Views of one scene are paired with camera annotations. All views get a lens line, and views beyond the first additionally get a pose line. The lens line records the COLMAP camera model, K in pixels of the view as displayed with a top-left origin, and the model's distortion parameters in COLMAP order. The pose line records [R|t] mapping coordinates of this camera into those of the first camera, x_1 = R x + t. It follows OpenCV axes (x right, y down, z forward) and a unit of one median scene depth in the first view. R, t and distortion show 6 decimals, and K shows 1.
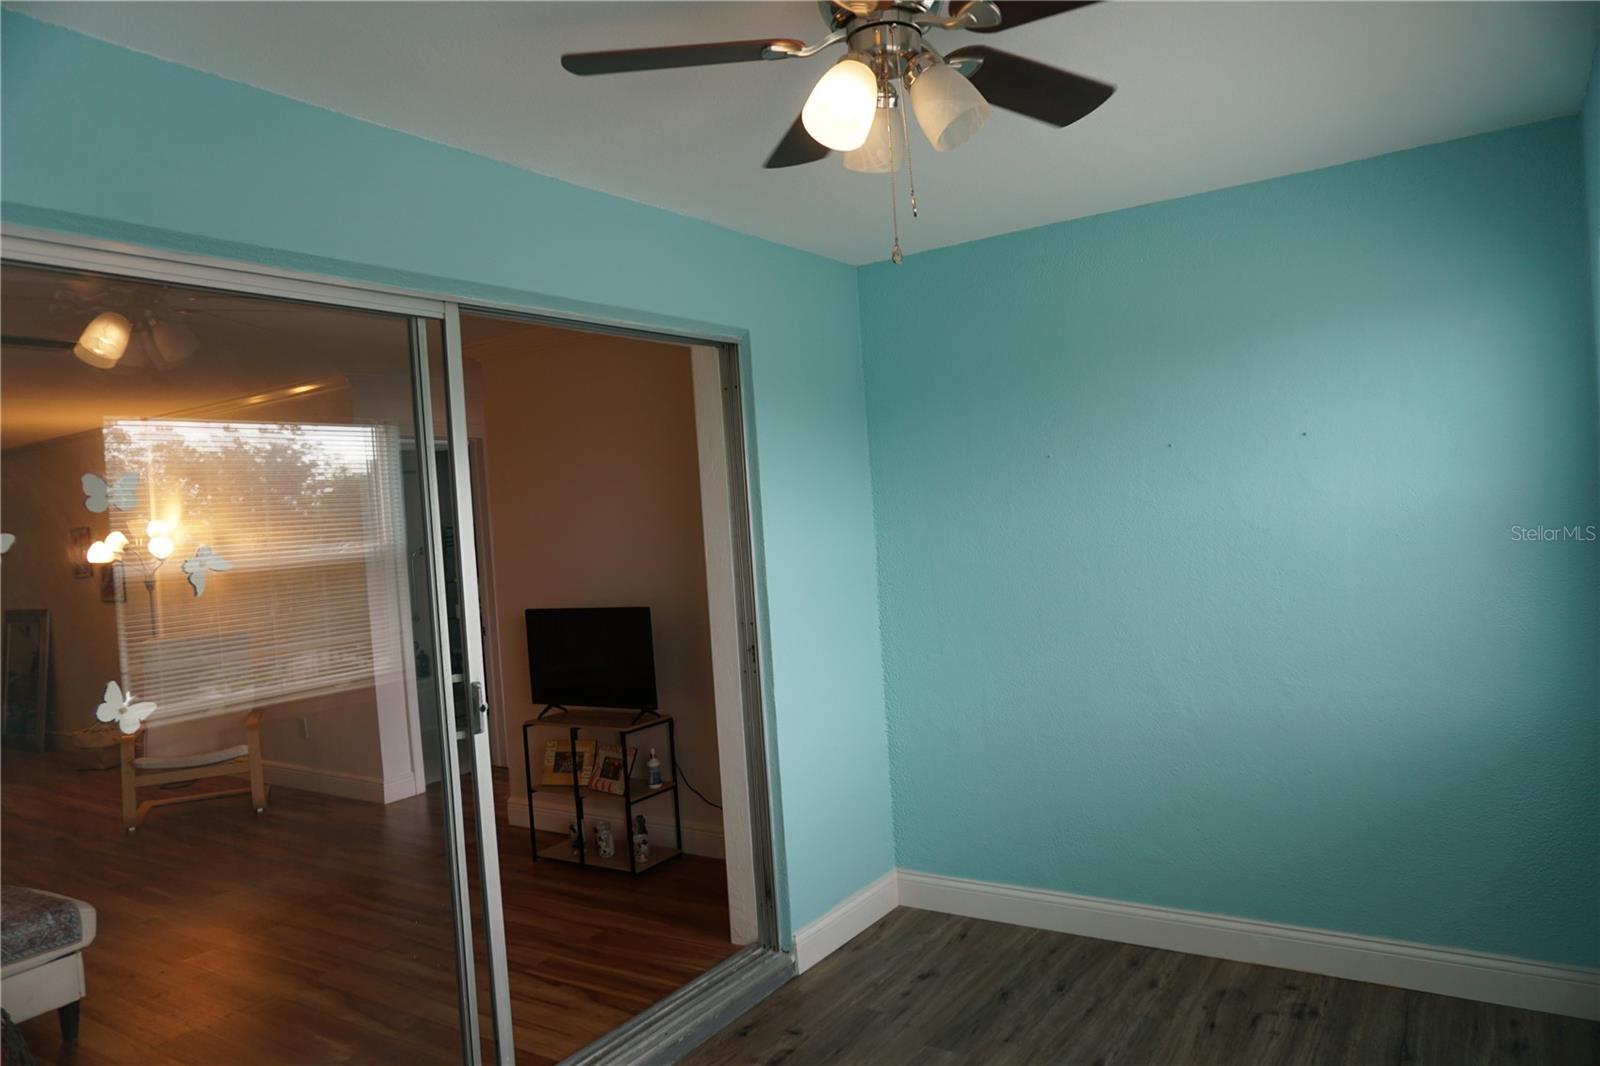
lens RADIAL K [[1082.6, 0, 800.0], [0, 1082.6, 533.0], [0, 0, 1]] dist [-0.052049, 0.038680]
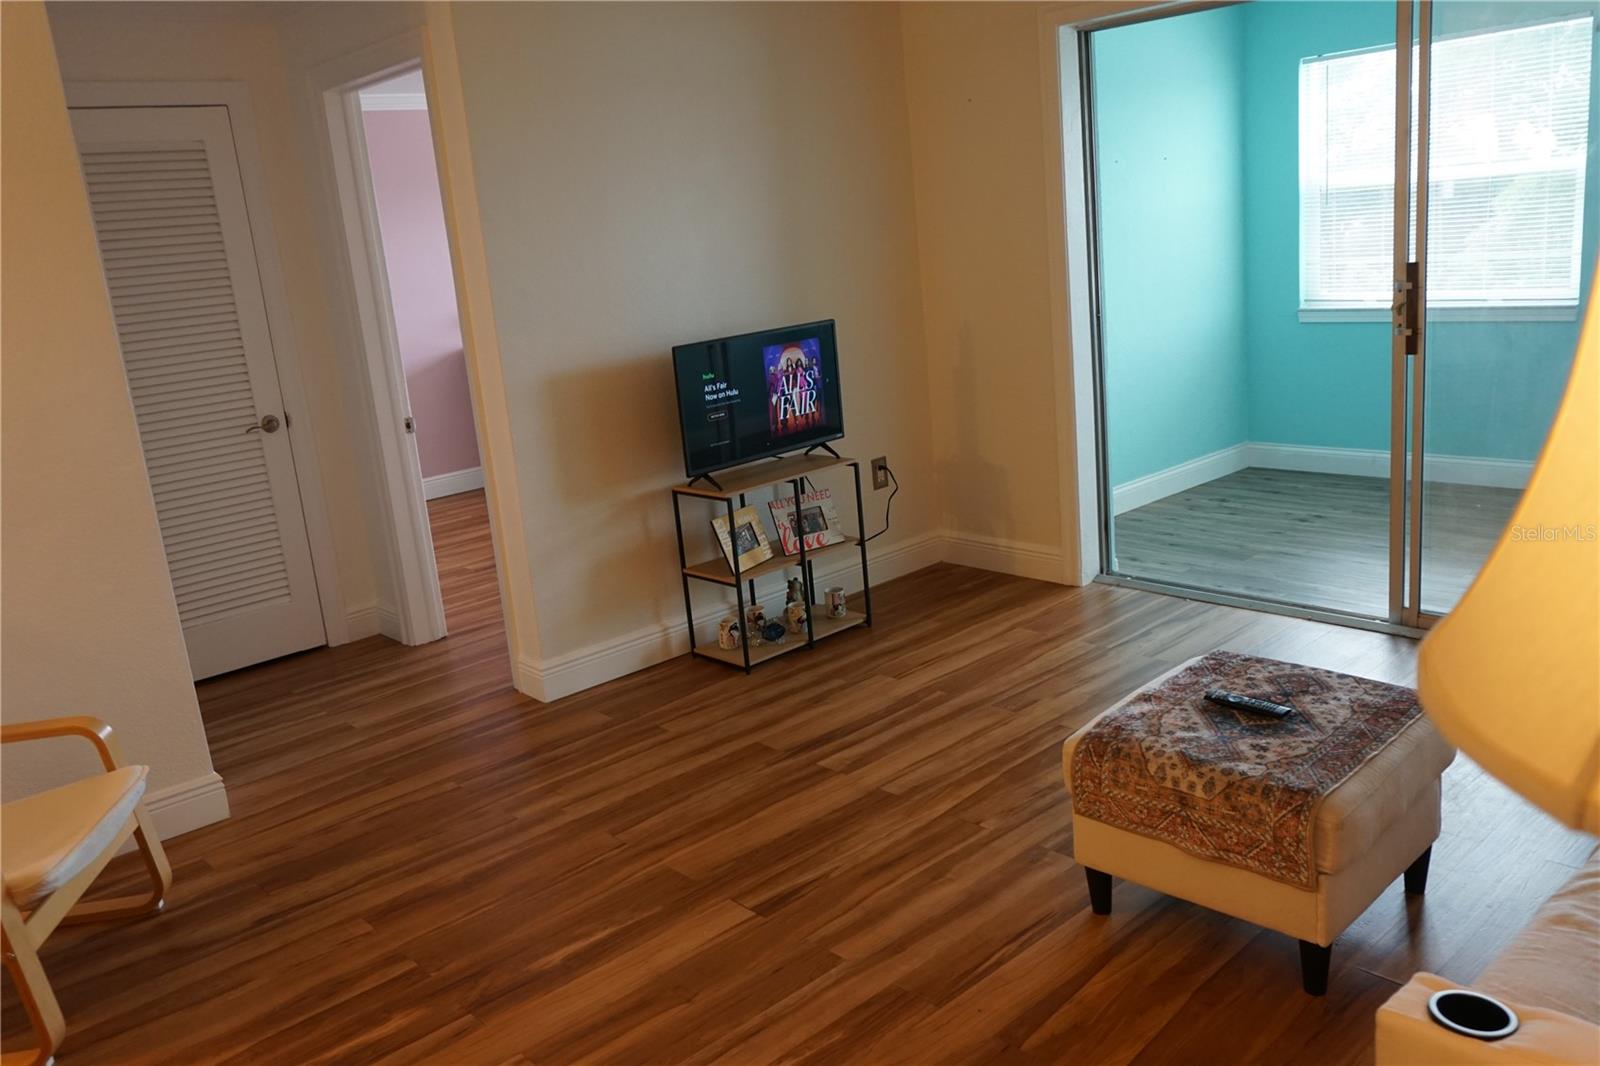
lens RADIAL K [[1307.5, 0, 800.0], [0, 1307.5, 533.0], [0, 0, 1]] dist [-0.001494, 0.007486]
pose [[0.241367, -0.183232, 0.952978, -1.432087], [0.098377, 0.981574, 0.163814, 0.079242], [-0.965435, 0.054212, 0.254946, 0.949281]]
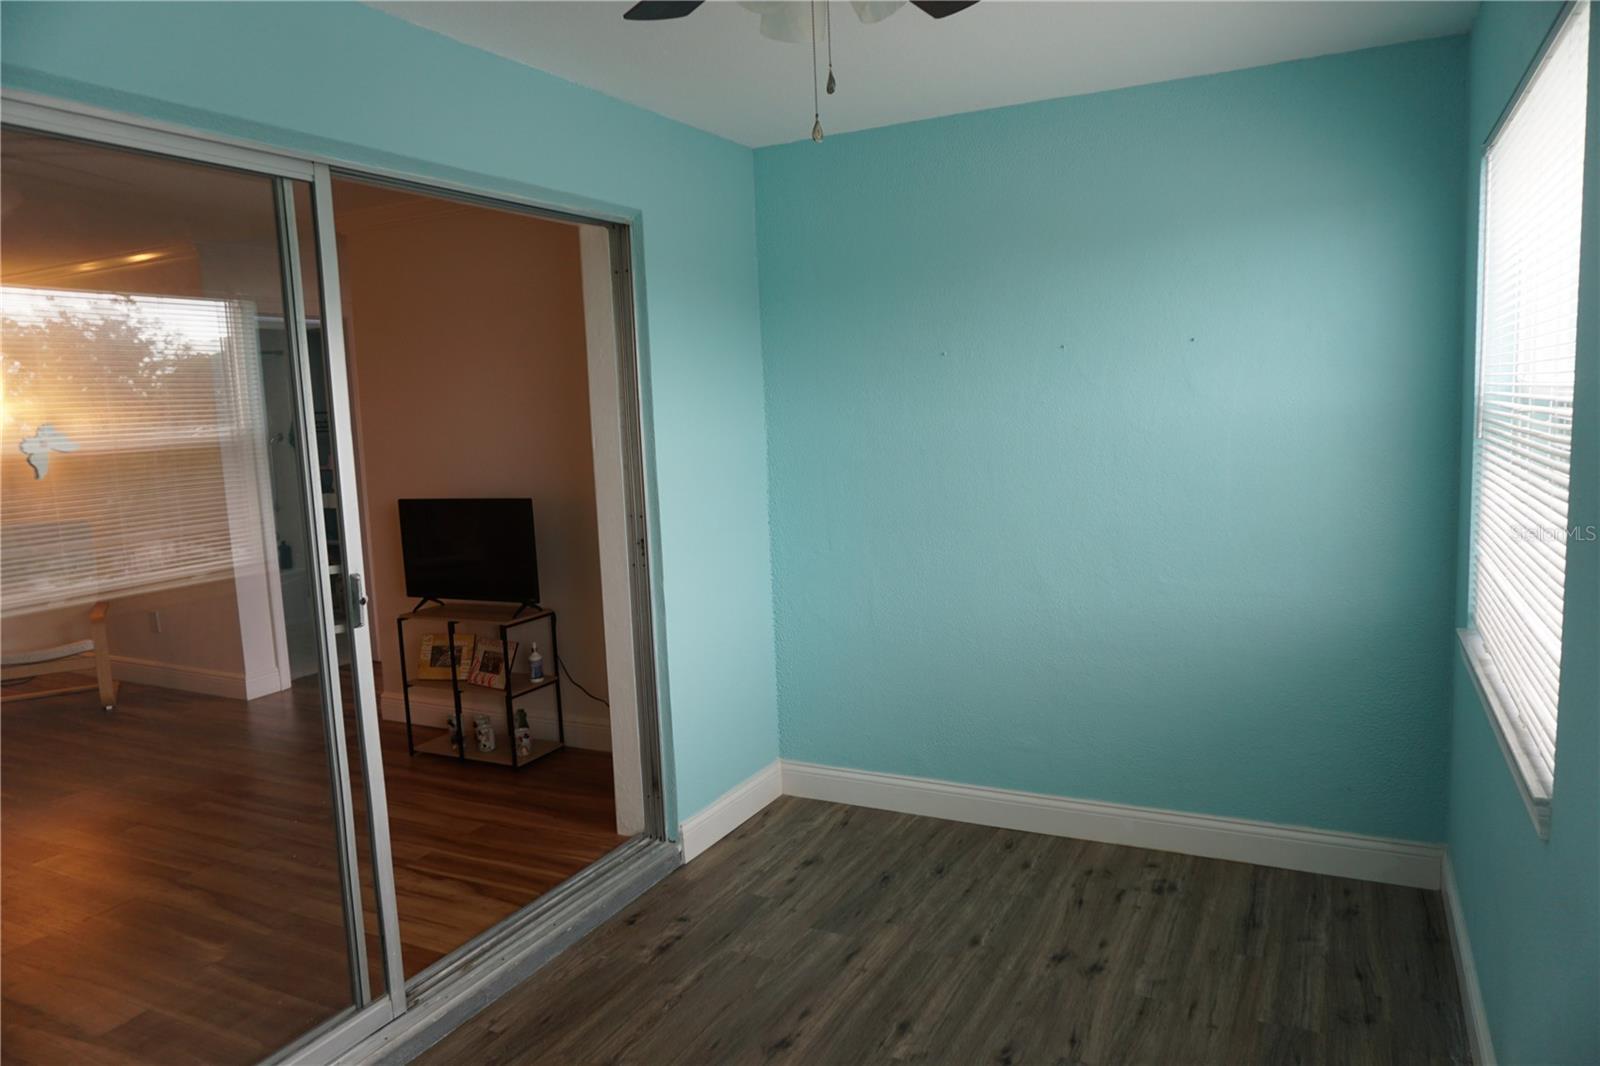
lens RADIAL K [[1082.6, 0, 800.0], [0, 1082.6, 533.0], [0, 0, 1]] dist [-0.052049, 0.038680]
pose [[0.992945, 0.011708, 0.117999, -0.016802], [-0.022993, 0.995237, 0.094737, 0.002582], [-0.116328, -0.096782, 0.988484, 0.014196]]
